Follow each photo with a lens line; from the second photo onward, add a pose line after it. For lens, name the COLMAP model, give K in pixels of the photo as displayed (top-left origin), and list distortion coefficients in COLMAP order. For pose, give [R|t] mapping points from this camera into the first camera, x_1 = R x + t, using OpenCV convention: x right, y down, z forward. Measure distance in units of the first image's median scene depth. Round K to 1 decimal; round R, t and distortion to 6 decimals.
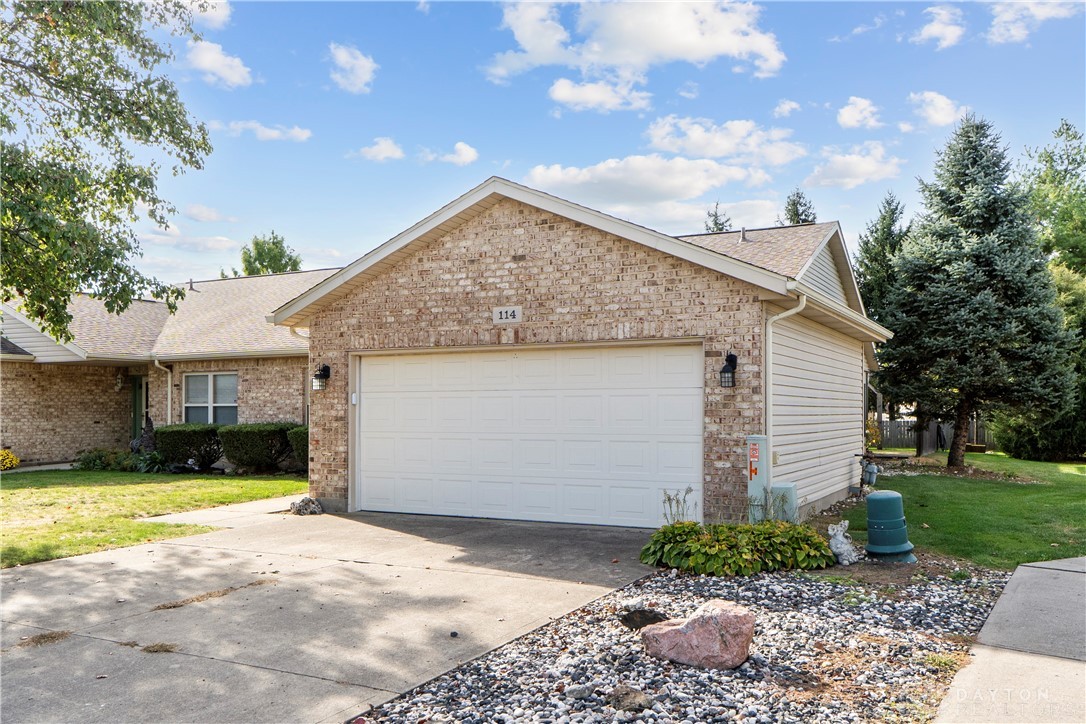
lens RADIAL K [[948.9, 0, 519.0], [0, 948.9, 393.5], [0, 0, 1]] dist [0.037634, 0.003035]
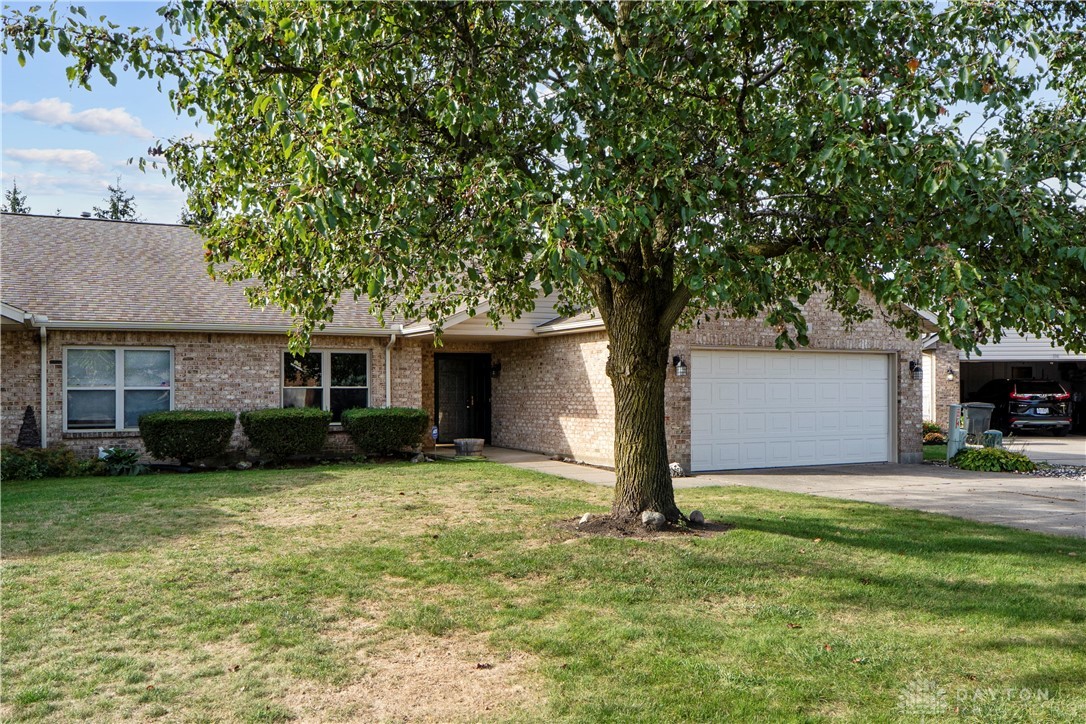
lens RADIAL K [[925.6, 0, 544.3], [0, 925.6, 371.4], [0, 0, 1]] dist [0.018962, 0.003225]
pose [[0.555935, 0.020869, 0.830964, -1.421442], [-0.010845, 0.999782, -0.017853, 0.015222], [-0.831155, 0.000913, 0.556040, 0.518931]]
